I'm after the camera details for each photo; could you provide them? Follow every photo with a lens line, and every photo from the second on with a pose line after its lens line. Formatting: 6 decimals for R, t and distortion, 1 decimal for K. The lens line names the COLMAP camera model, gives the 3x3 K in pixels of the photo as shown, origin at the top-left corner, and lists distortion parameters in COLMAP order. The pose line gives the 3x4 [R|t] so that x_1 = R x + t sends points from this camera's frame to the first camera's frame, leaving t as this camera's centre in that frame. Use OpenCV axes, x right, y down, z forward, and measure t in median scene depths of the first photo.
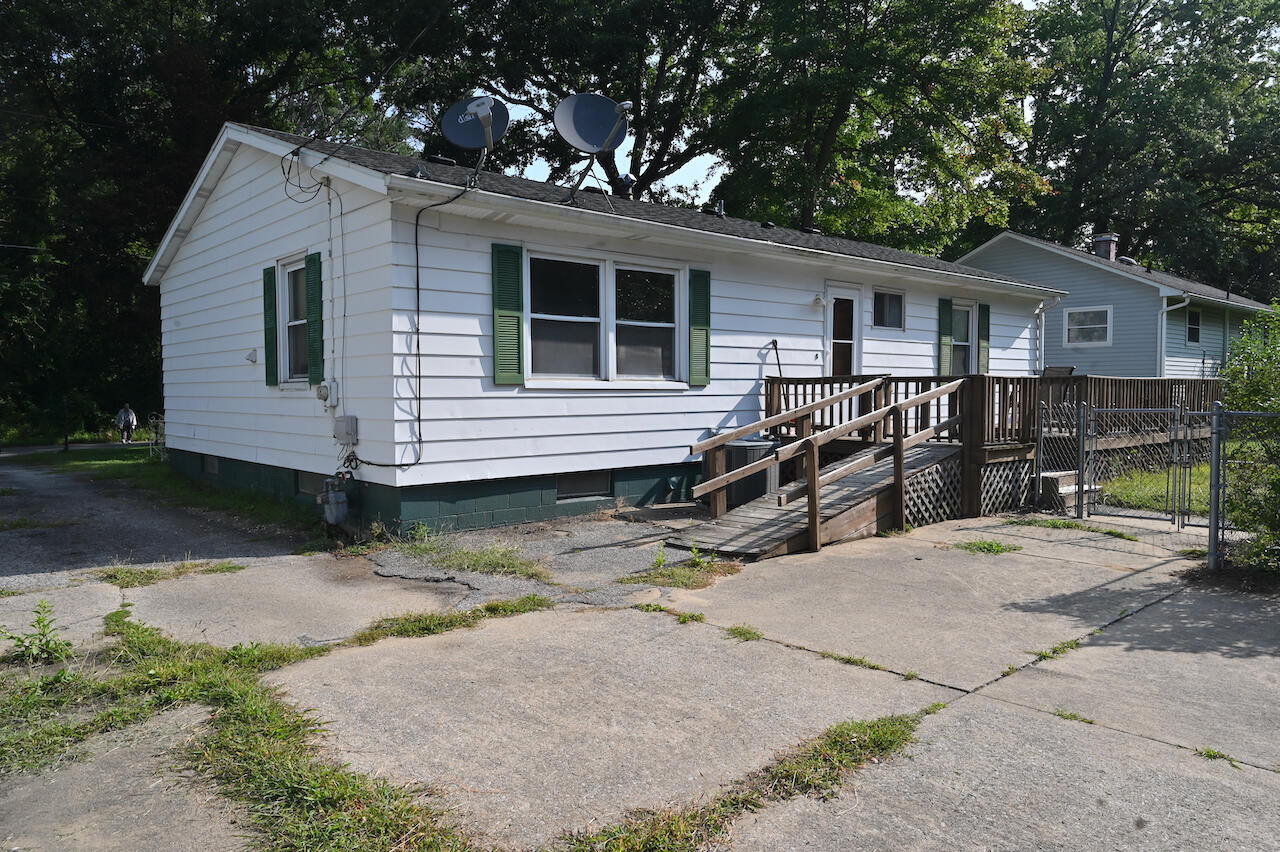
lens RADIAL K [[897.7, 0, 639.9], [0, 897.7, 428.5], [0, 0, 1]] dist [-0.002746, -0.000569]
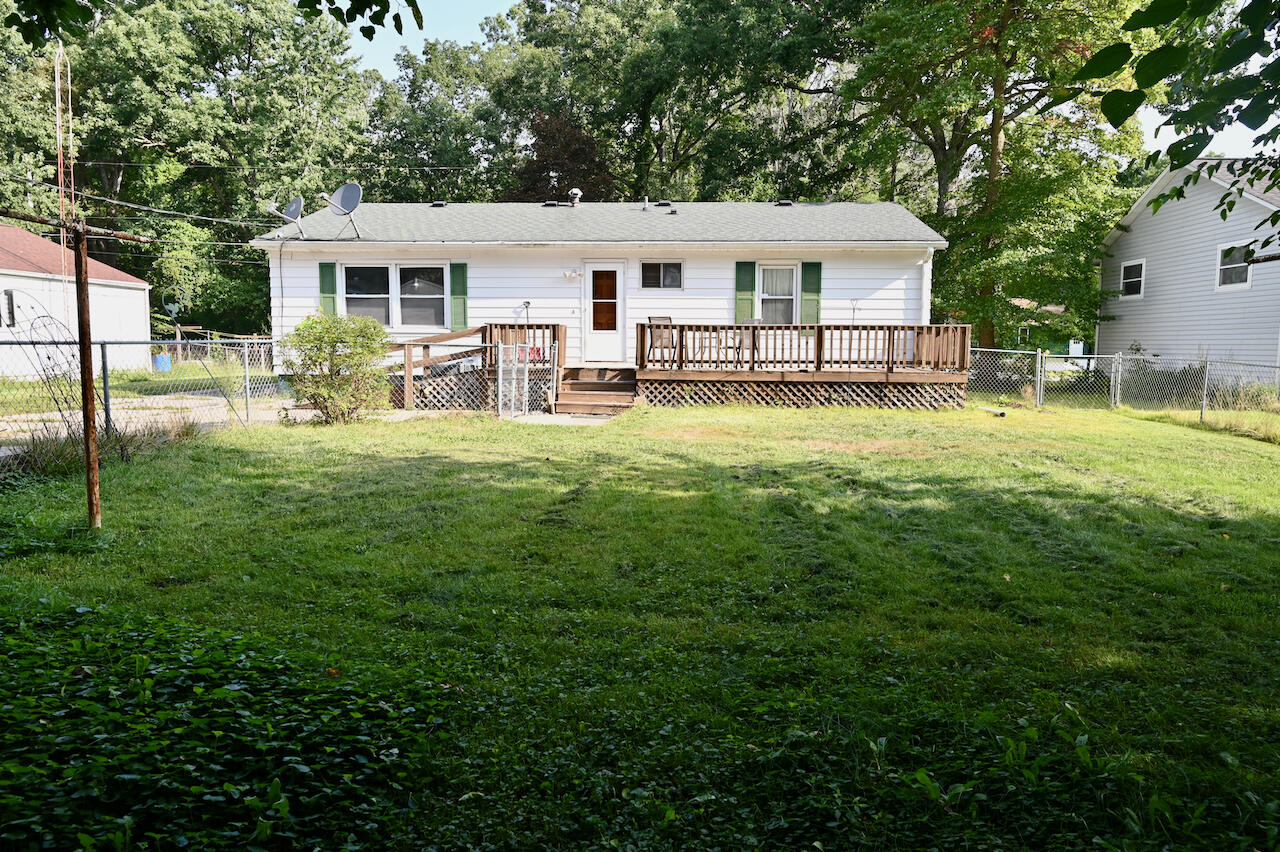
lens RADIAL K [[863.7, 0, 640.8], [0, 863.7, 424.4], [0, 0, 1]] dist [-0.001381, 0.000081]
pose [[0.678468, 0.088579, -0.729270, 1.523806], [-0.044007, 0.995822, 0.080013, -0.015338], [0.733311, -0.022193, 0.679531, 0.116649]]
